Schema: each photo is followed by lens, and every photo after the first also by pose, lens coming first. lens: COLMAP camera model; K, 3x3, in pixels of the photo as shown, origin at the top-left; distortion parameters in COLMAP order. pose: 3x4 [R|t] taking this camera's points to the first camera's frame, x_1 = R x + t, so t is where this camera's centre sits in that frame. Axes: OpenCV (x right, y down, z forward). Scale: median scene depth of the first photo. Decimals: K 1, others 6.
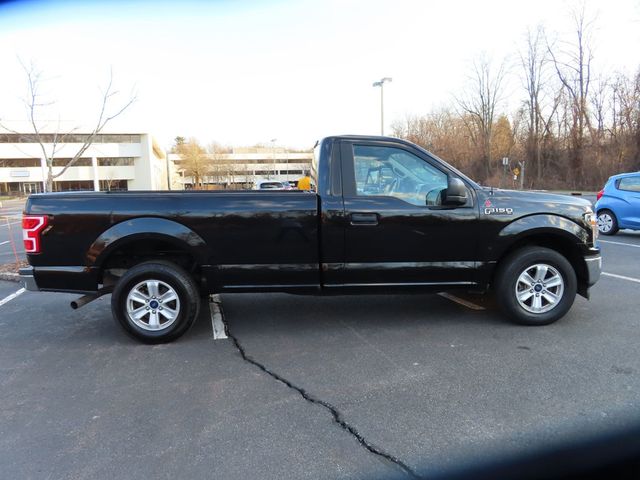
lens RADIAL K [[458.3, 0, 320.0], [0, 458.3, 240.0], [0, 0, 1]] dist [-0.009470, 0.001639]
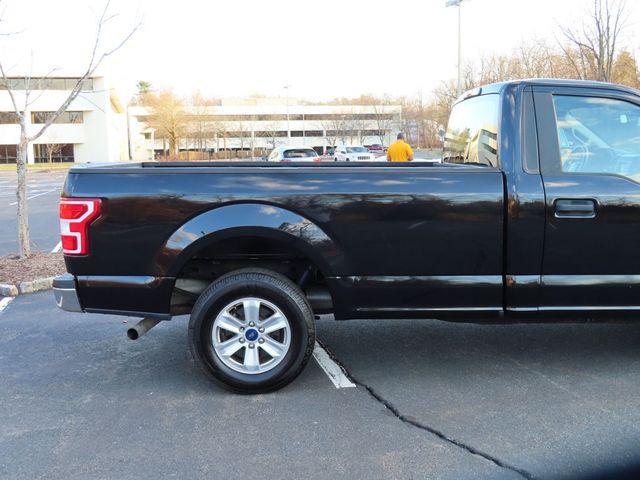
lens RADIAL K [[674.0, 0, 320.0], [0, 674.0, 240.0], [0, 0, 1]] dist [-0.028801, -0.003273]
pose [[0.999193, 0.009251, -0.039079, -0.218040], [-0.008861, 0.999909, 0.010139, -0.006507], [0.039170, -0.009785, 0.999185, 0.030020]]
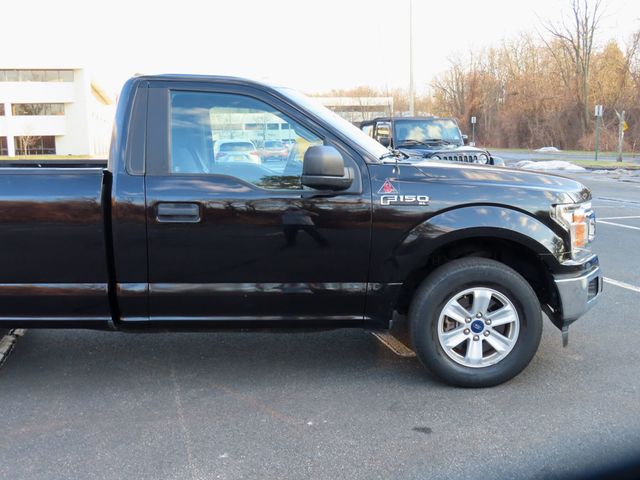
lens RADIAL K [[674.0, 0, 320.0], [0, 674.0, 240.0], [0, 0, 1]] dist [-0.028801, -0.003273]
pose [[0.999422, 0.008937, -0.032791, 0.300879], [-0.008221, 0.999726, 0.021912, -0.028184], [0.032978, -0.021629, 0.999222, 0.104955]]
